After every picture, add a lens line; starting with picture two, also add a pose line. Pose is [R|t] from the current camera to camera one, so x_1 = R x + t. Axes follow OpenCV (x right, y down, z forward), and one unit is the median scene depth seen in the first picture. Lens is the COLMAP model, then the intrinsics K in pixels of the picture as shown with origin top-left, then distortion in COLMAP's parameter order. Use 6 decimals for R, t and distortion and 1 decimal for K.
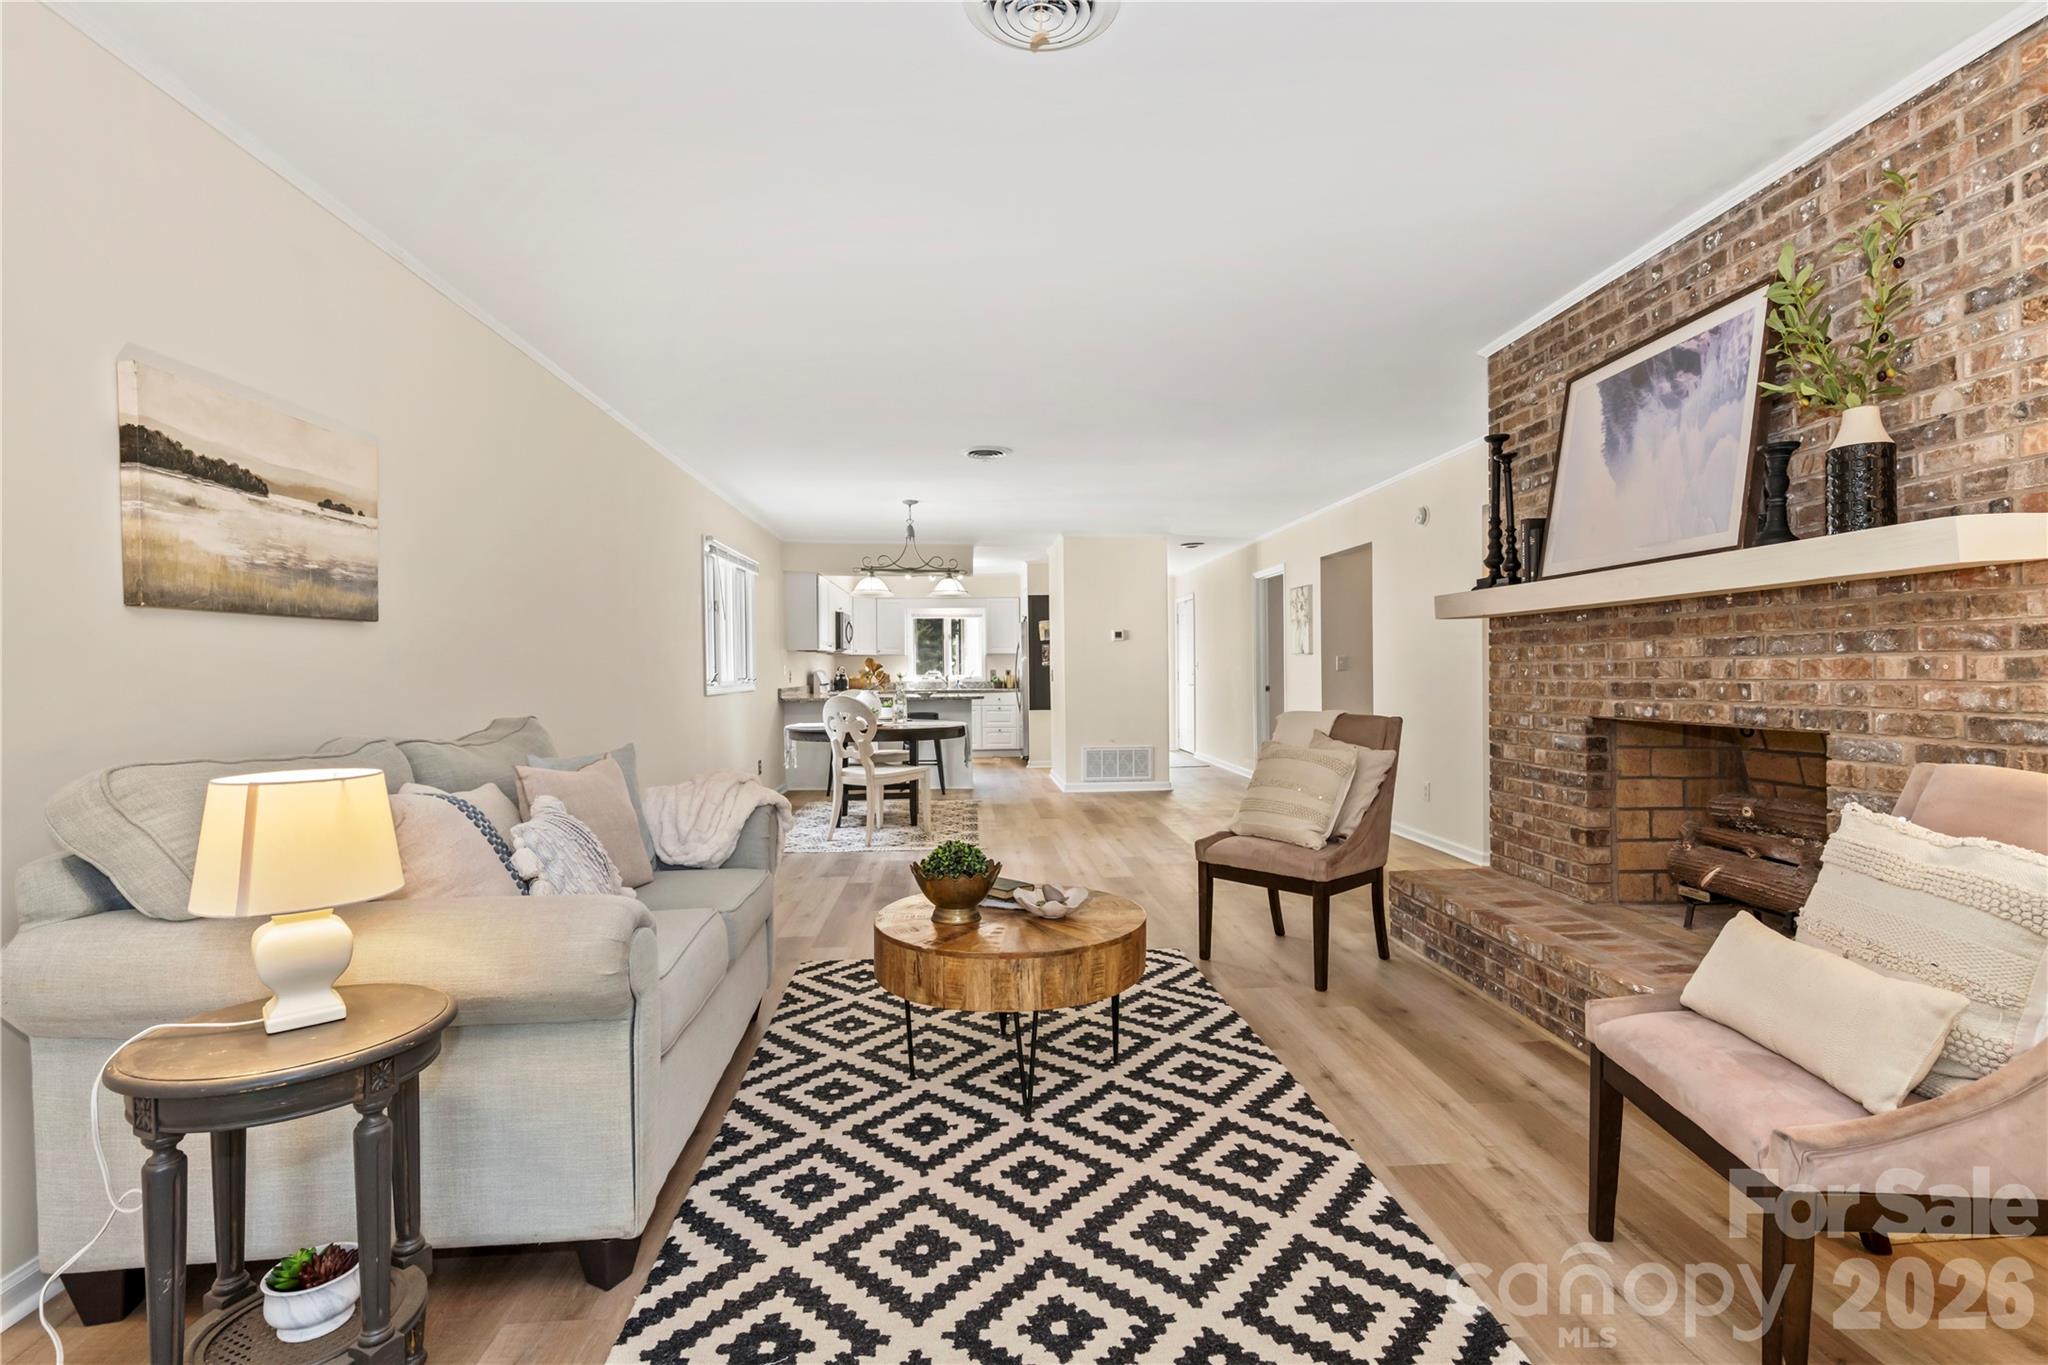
lens RADIAL K [[971.2, 0, 1014.8], [0, 971.2, 692.0], [0, 0, 1]] dist [0.003071, -0.001835]
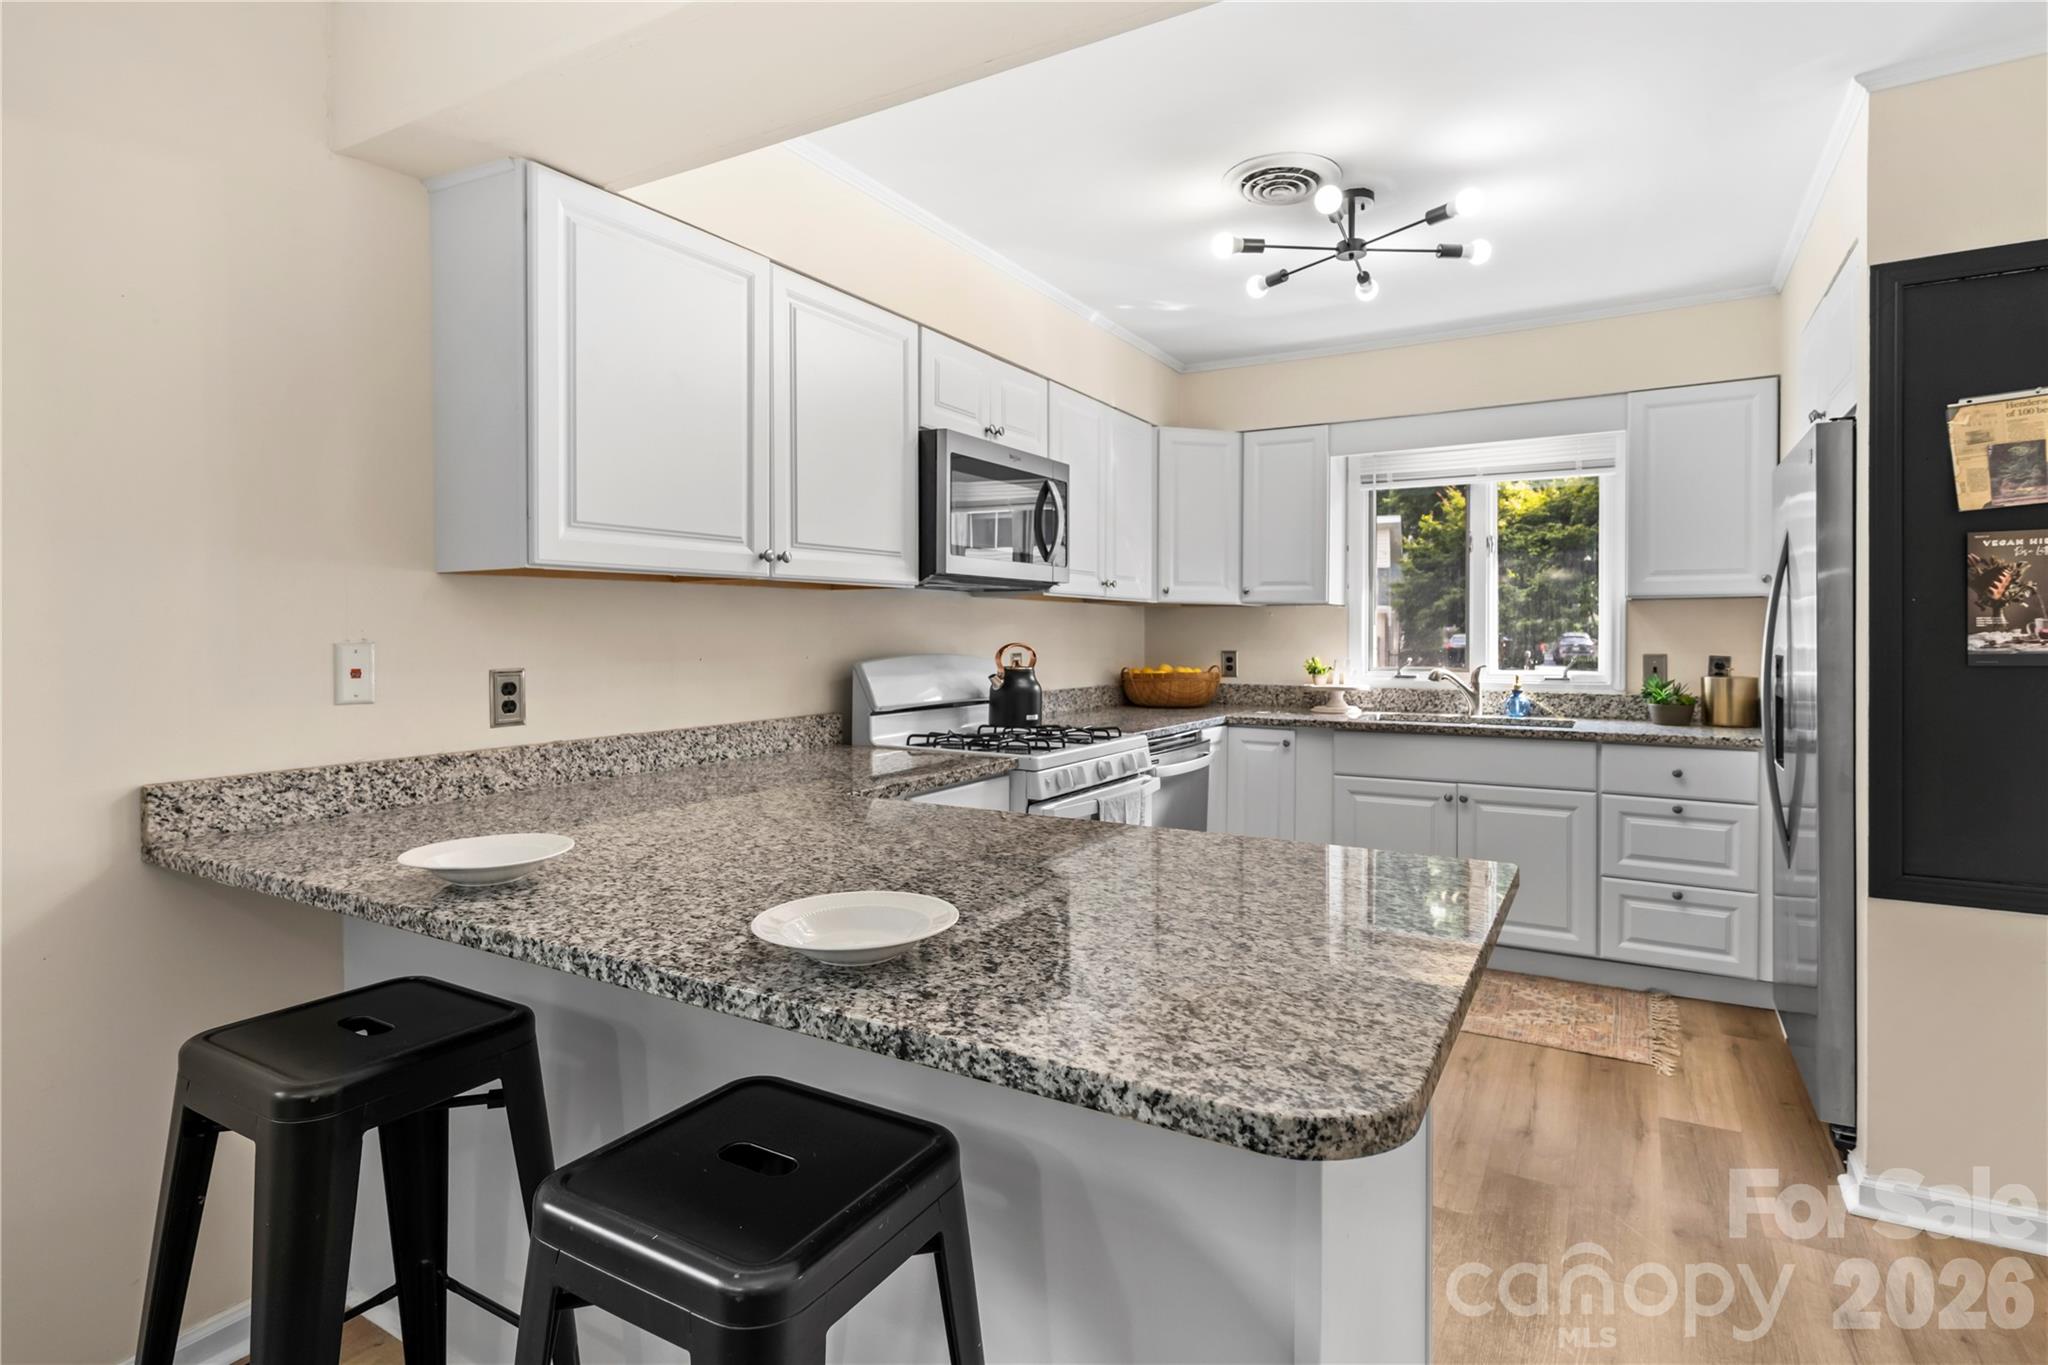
lens RADIAL K [[1037.6, 0, 1013.1], [0, 1037.6, 648.4], [0, 0, 1]] dist [-0.001437, 0.000247]
pose [[0.830623, 0.016070, -0.556603, -0.044129], [-0.018111, 0.999834, 0.001839, -0.096629], [0.556540, 0.008553, 0.830777, 2.857855]]
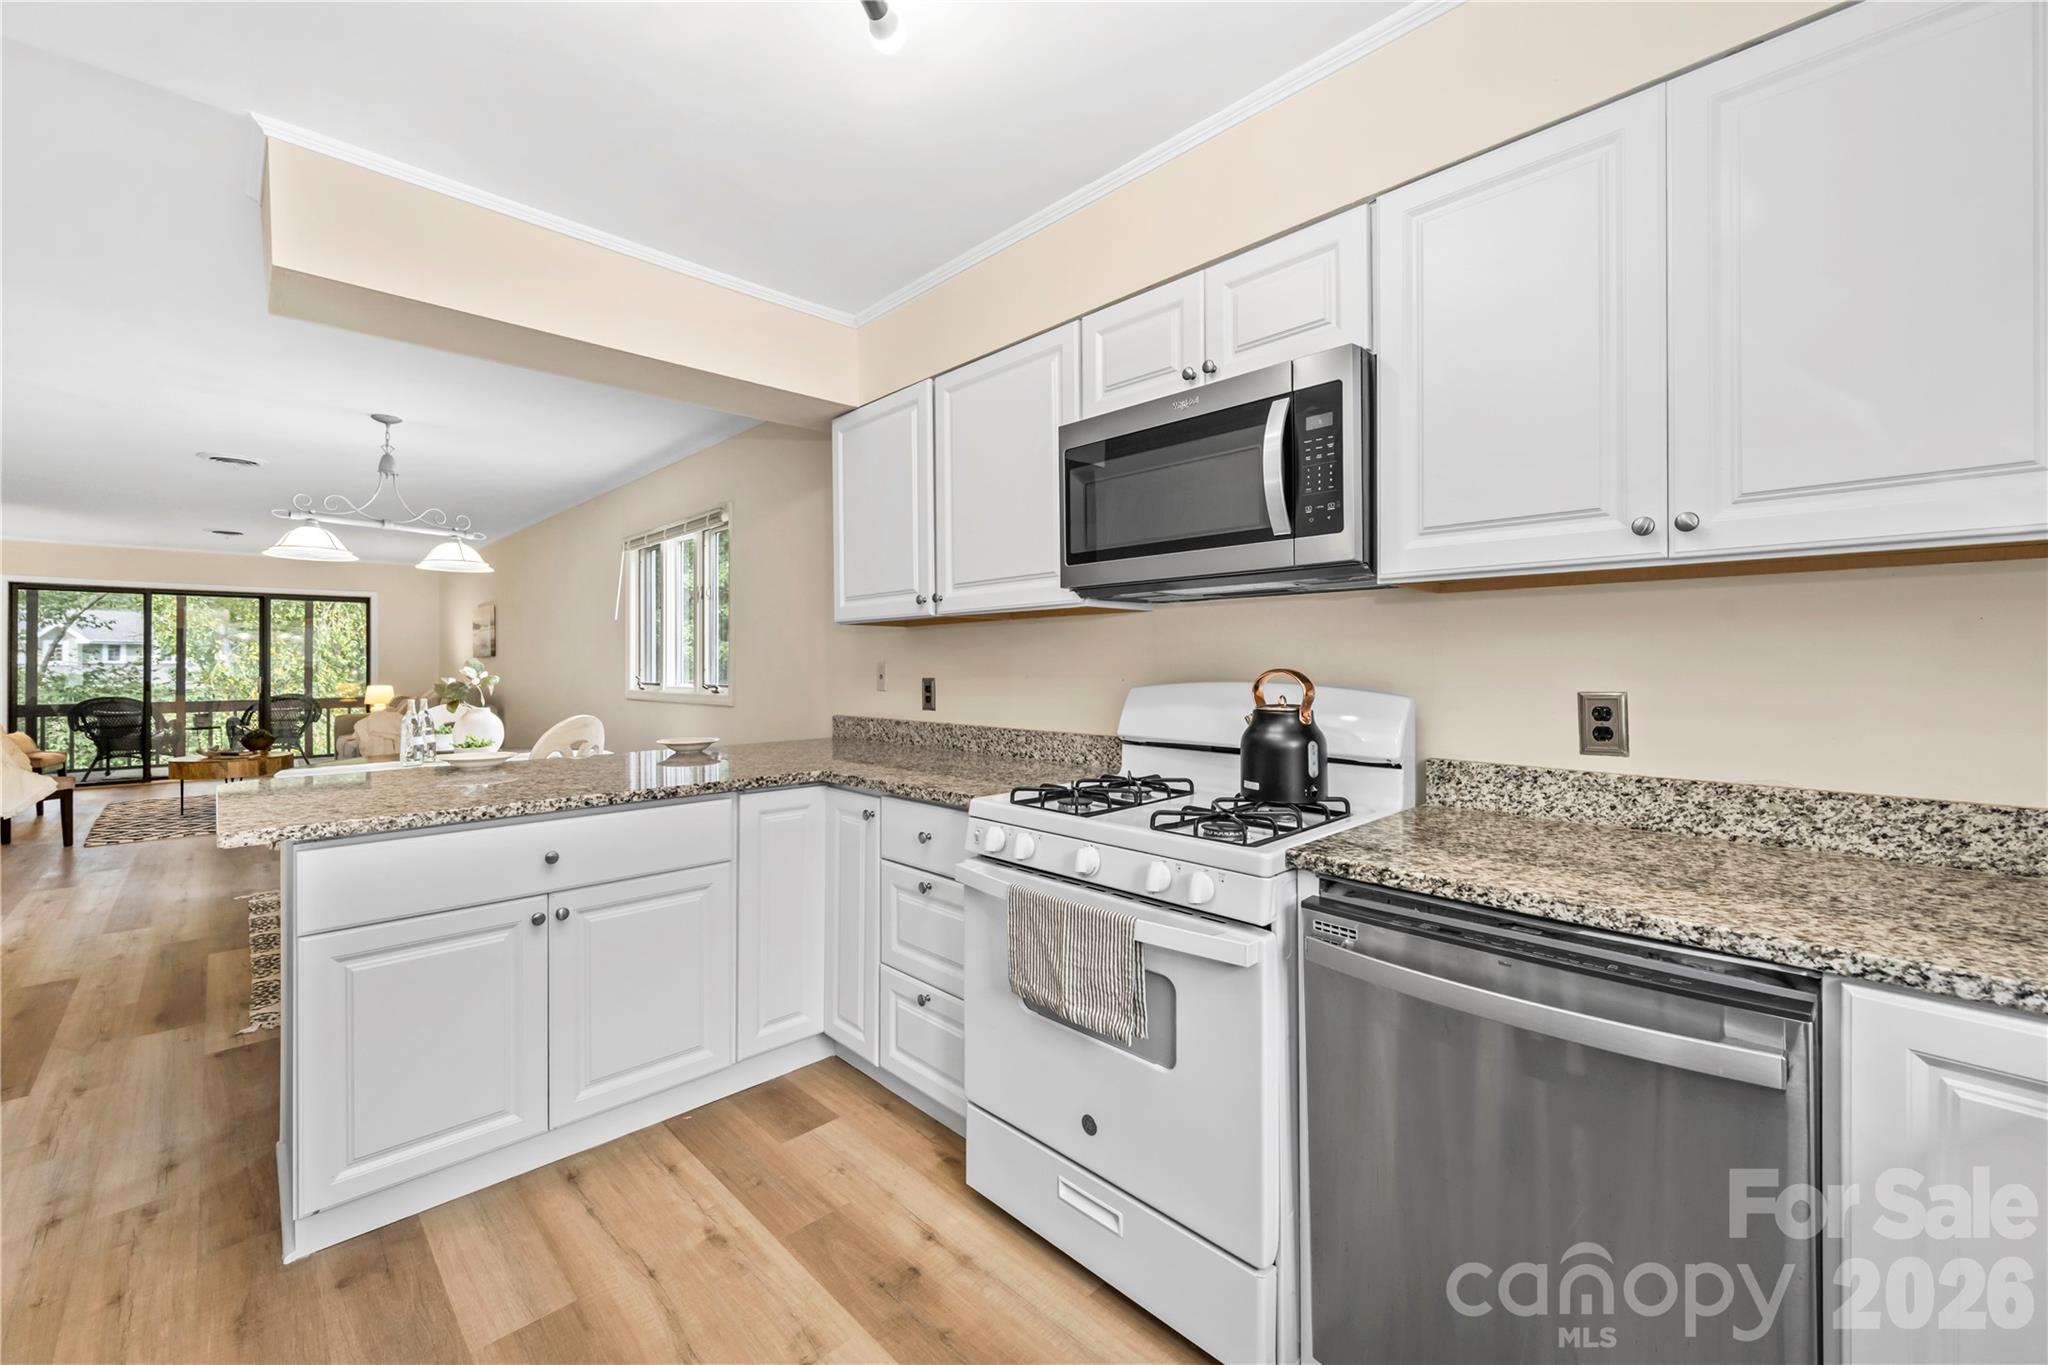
lens RADIAL K [[818.1, 0, 1021.7], [0, 818.1, 663.4], [0, 0, 1]] dist [-0.000865, 0.000692]
pose [[-0.751692, 0.011387, -0.659416, -0.161155], [-0.004869, 0.999728, 0.022814, -0.116599], [0.659496, 0.020360, -0.751432, 4.125884]]
